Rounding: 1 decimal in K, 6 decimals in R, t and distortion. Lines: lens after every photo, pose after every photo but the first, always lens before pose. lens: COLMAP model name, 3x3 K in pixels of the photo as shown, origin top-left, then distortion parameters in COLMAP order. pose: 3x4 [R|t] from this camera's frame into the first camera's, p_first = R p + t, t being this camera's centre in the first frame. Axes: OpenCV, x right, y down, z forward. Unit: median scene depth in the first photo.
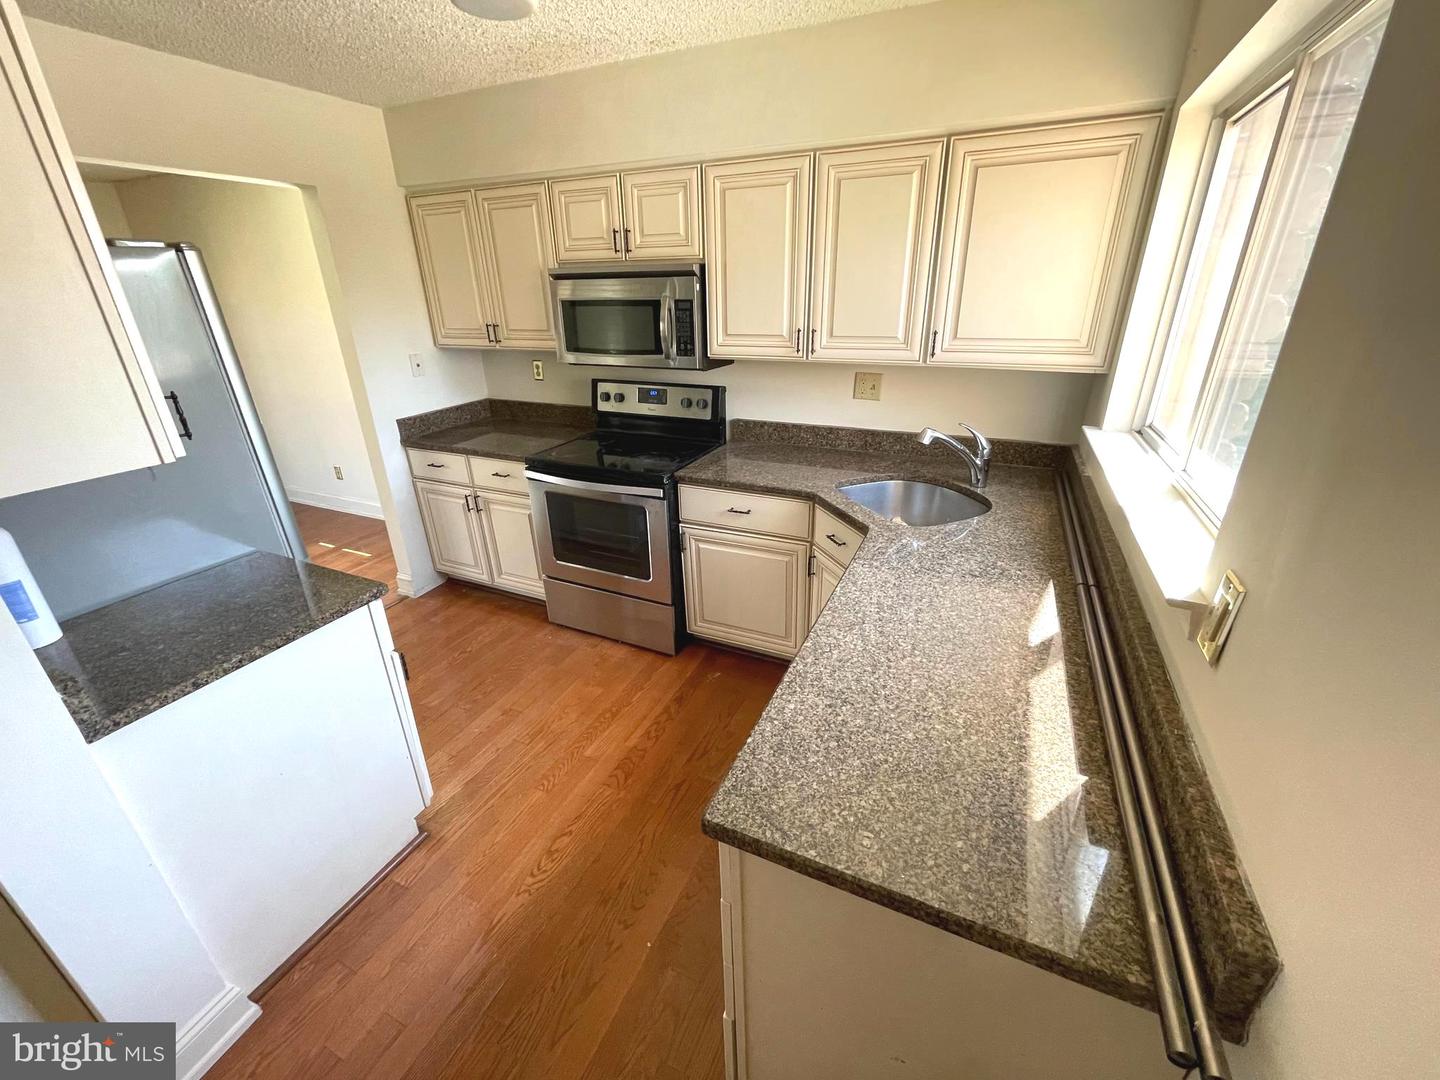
lens RADIAL K [[582.4, 0, 720.0], [0, 582.4, 540.0], [0, 0, 1]] dist [-0.002277, -0.000436]
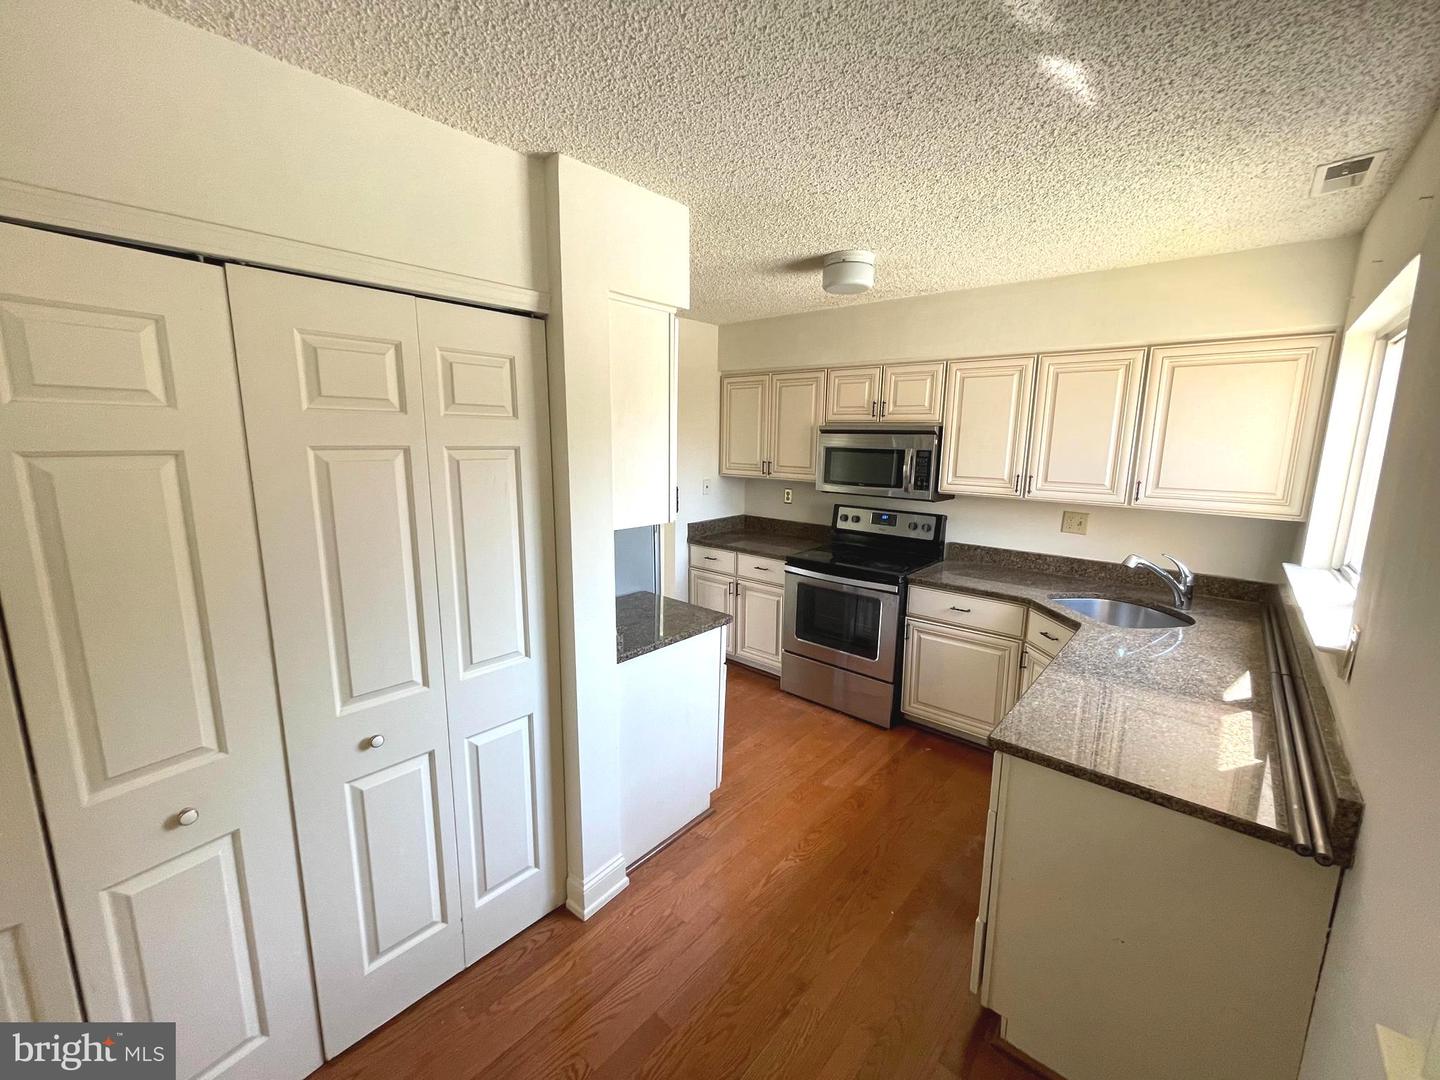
lens RADIAL K [[582.4, 0, 720.0], [0, 582.4, 540.0], [0, 0, 1]] dist [-0.002277, -0.000436]
pose [[0.958989, 0.079133, -0.272171, -0.129146], [-0.139316, 0.967837, -0.209482, 0.135171], [0.246840, 0.238809, 0.939170, -0.330298]]
